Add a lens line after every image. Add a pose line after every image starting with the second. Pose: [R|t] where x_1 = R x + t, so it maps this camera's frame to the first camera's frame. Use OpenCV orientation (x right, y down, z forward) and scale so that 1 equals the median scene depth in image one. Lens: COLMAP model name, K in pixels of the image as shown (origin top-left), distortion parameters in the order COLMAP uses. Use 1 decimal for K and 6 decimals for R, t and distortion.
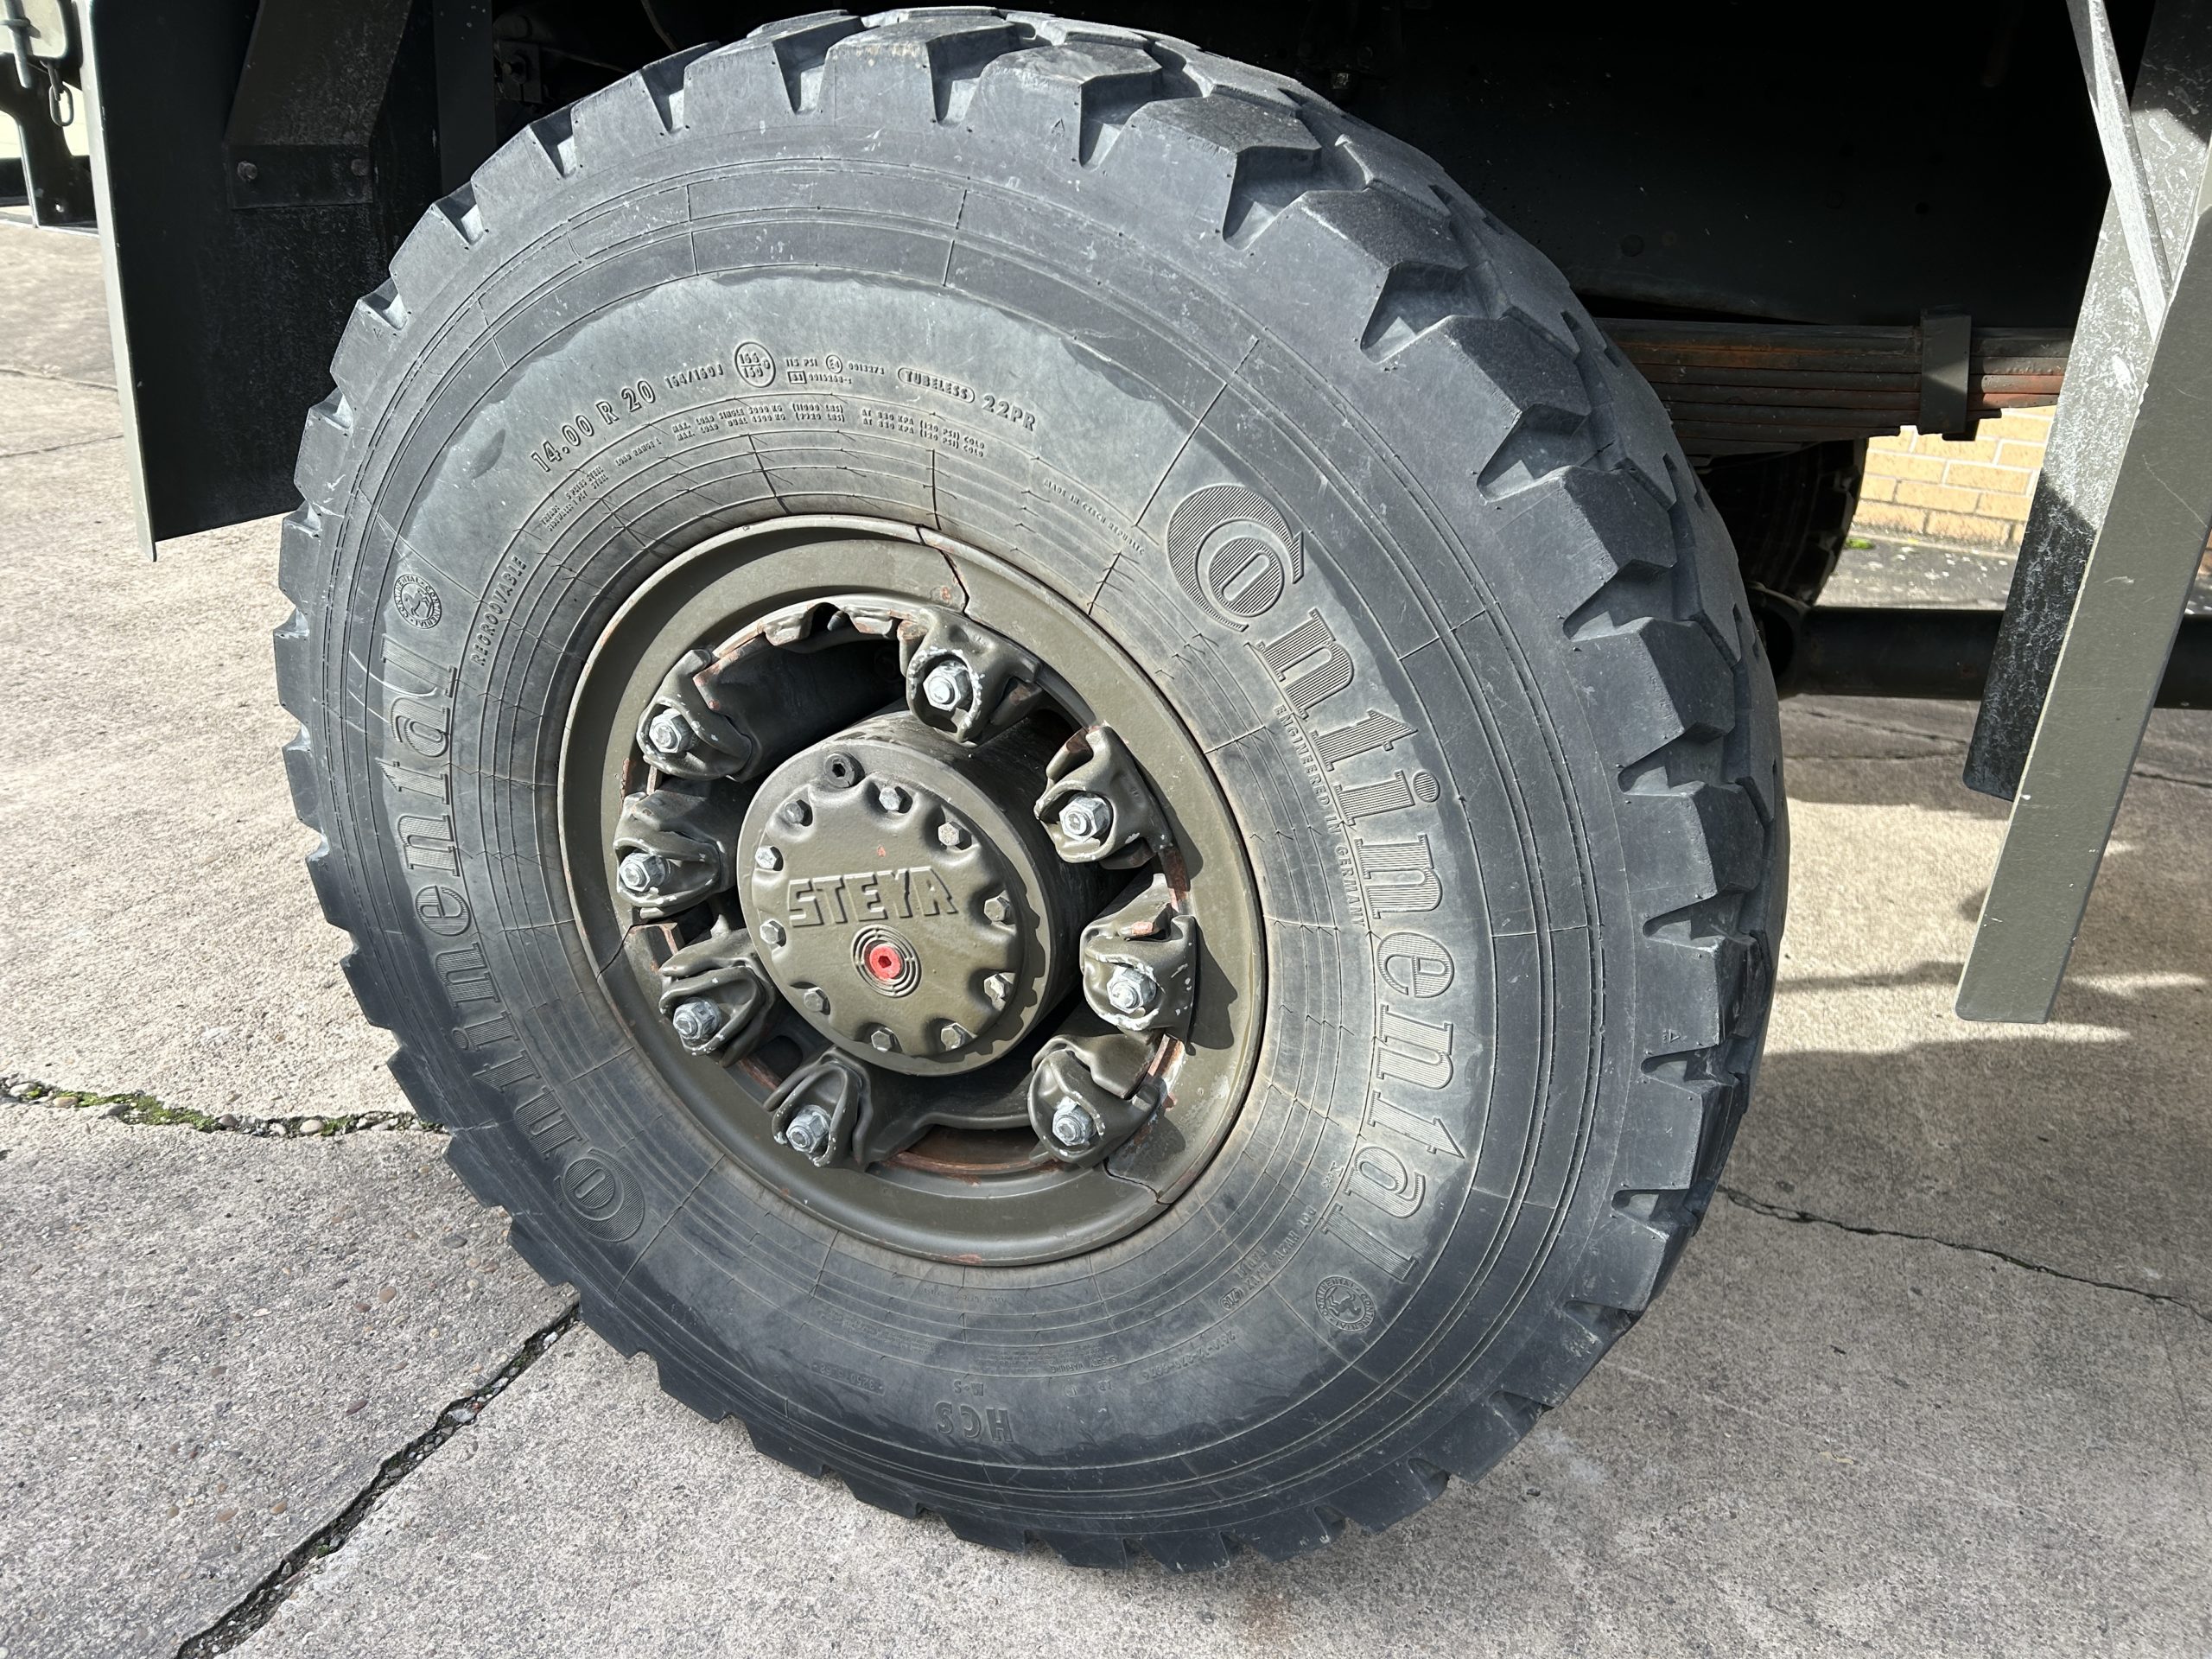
lens RADIAL K [[1666.3, 0, 1108.2], [0, 1666.3, 846.0], [0, 0, 1]] dist [0.059030, -0.061171]
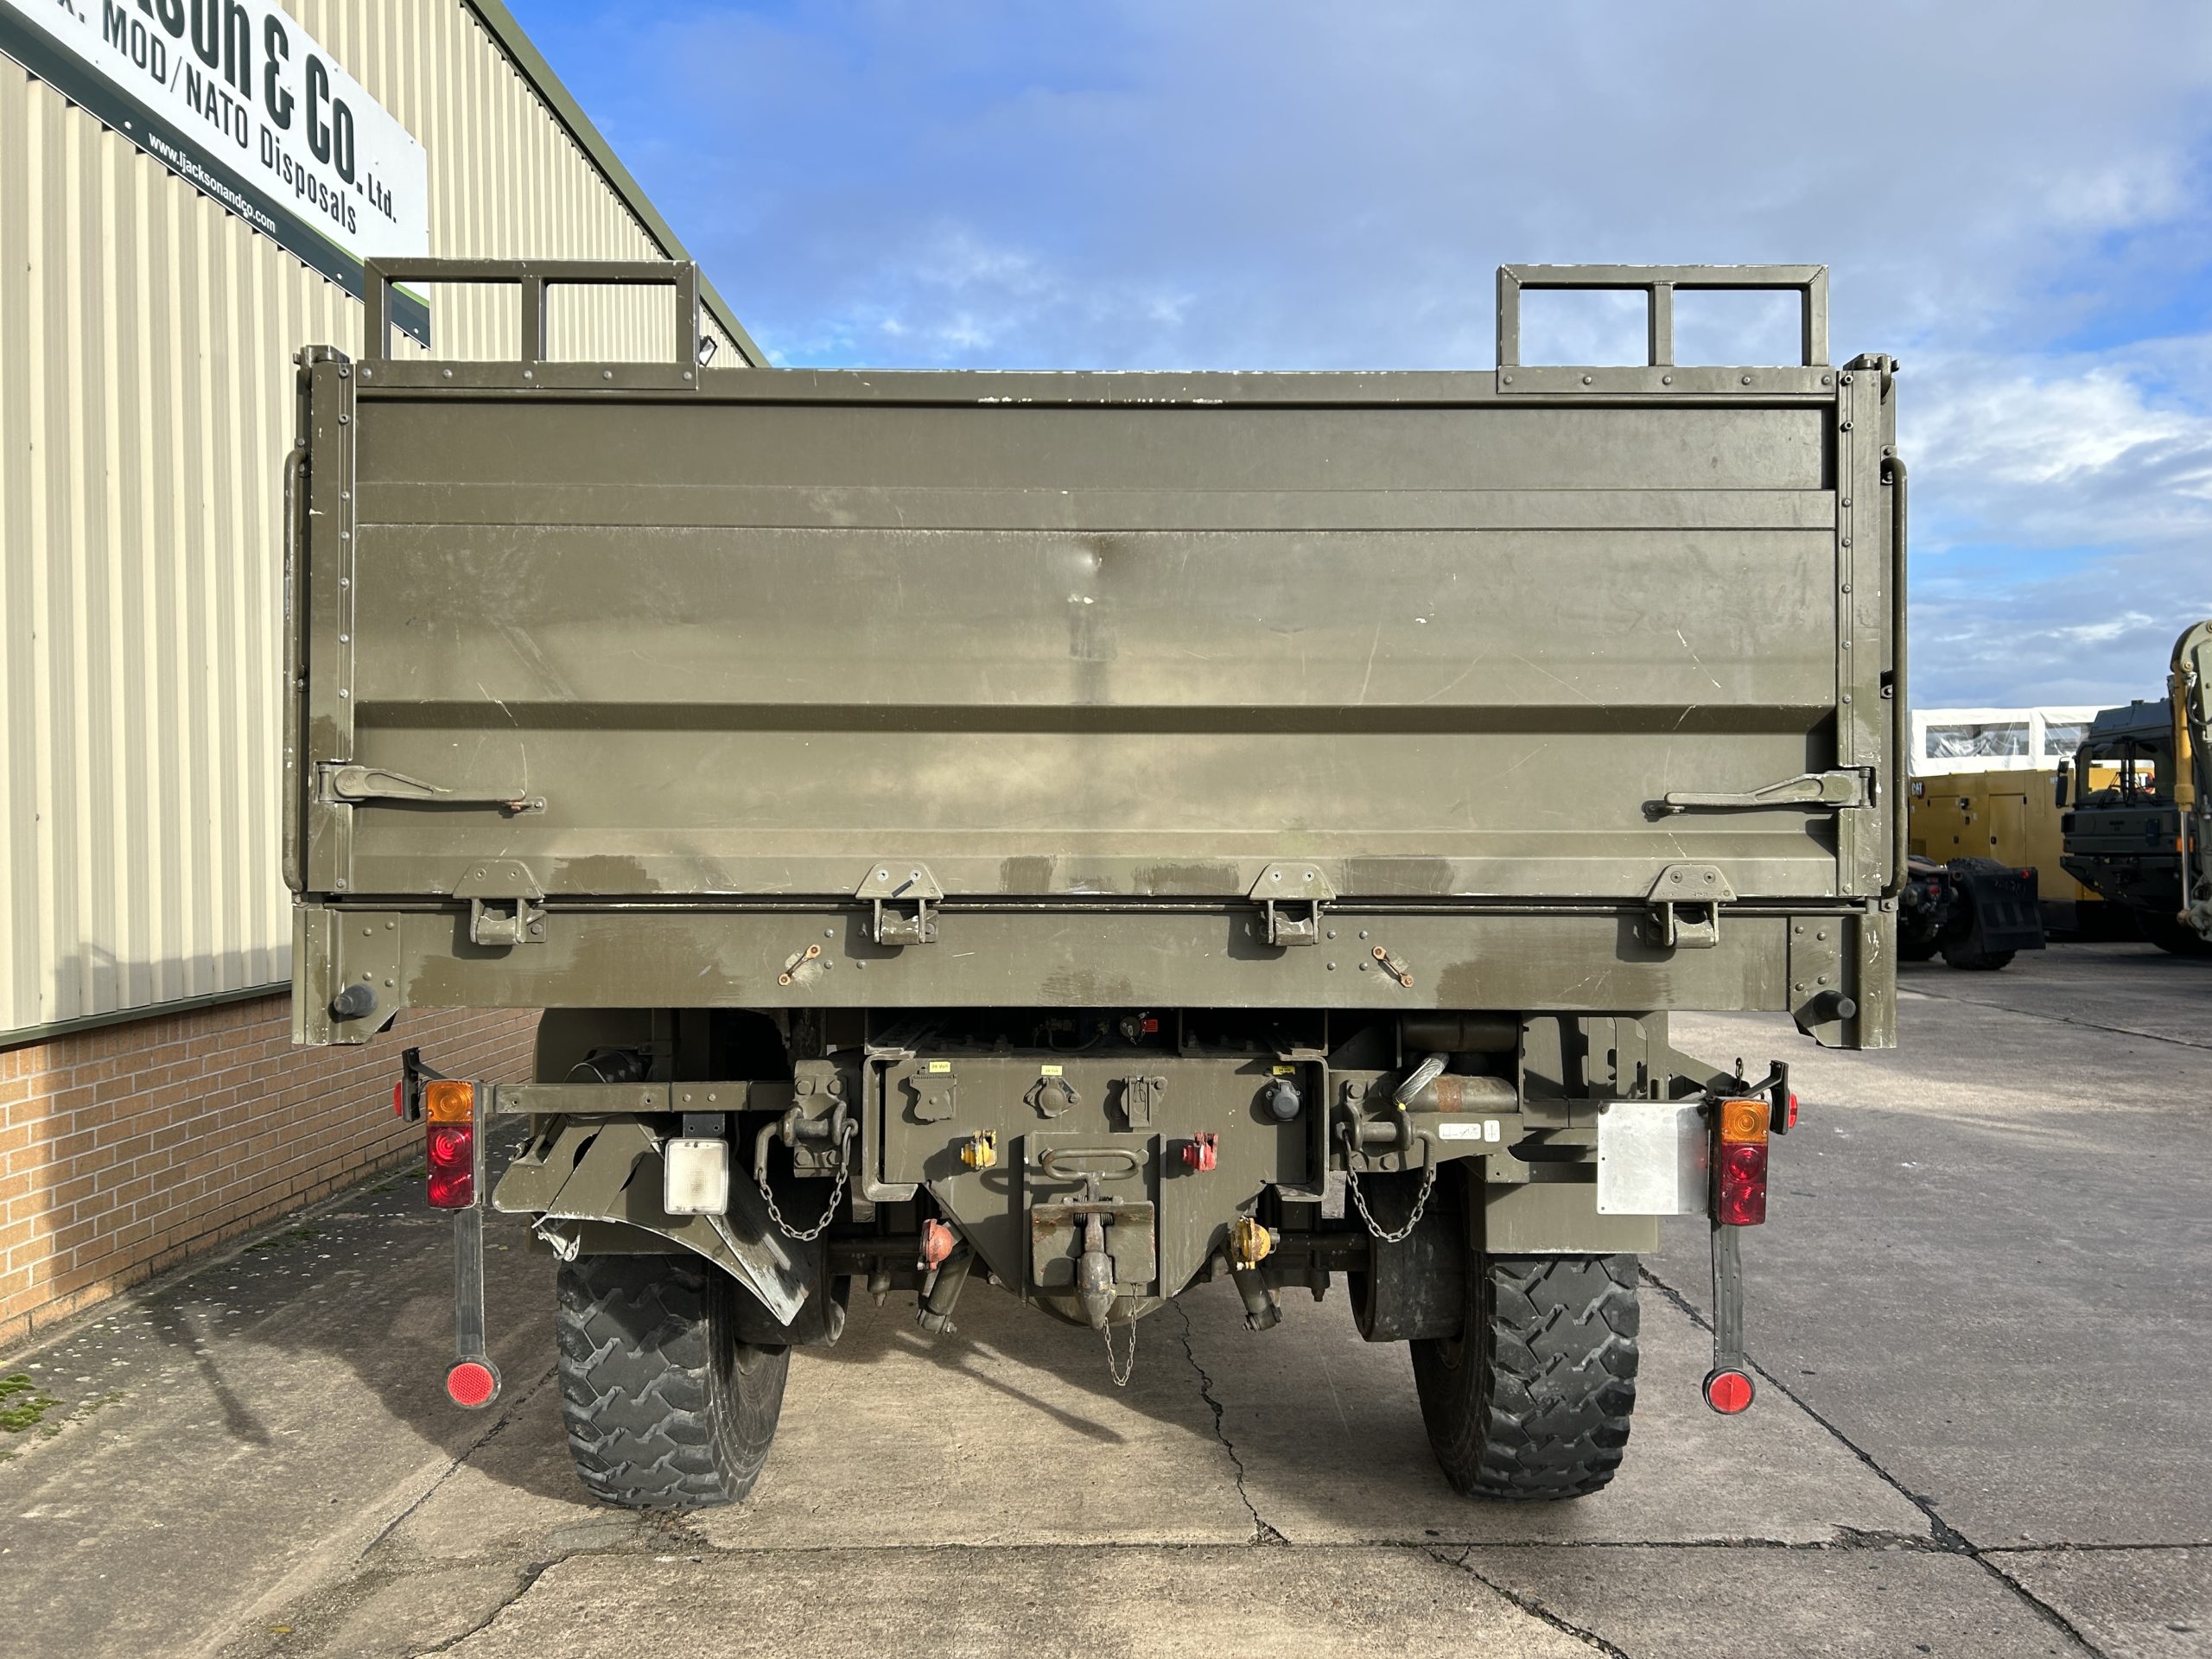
lens RADIAL K [[1670.1, 0, 1110.9], [0, 1670.1, 812.9], [0, 0, 1]] dist [0.052285, -0.043406]
pose [[-0.413774, -0.058764, 0.908481, -1.893953], [0.356898, 0.907562, 0.221256, -1.235262], [-0.837505, 0.415785, -0.354553, 1.760326]]
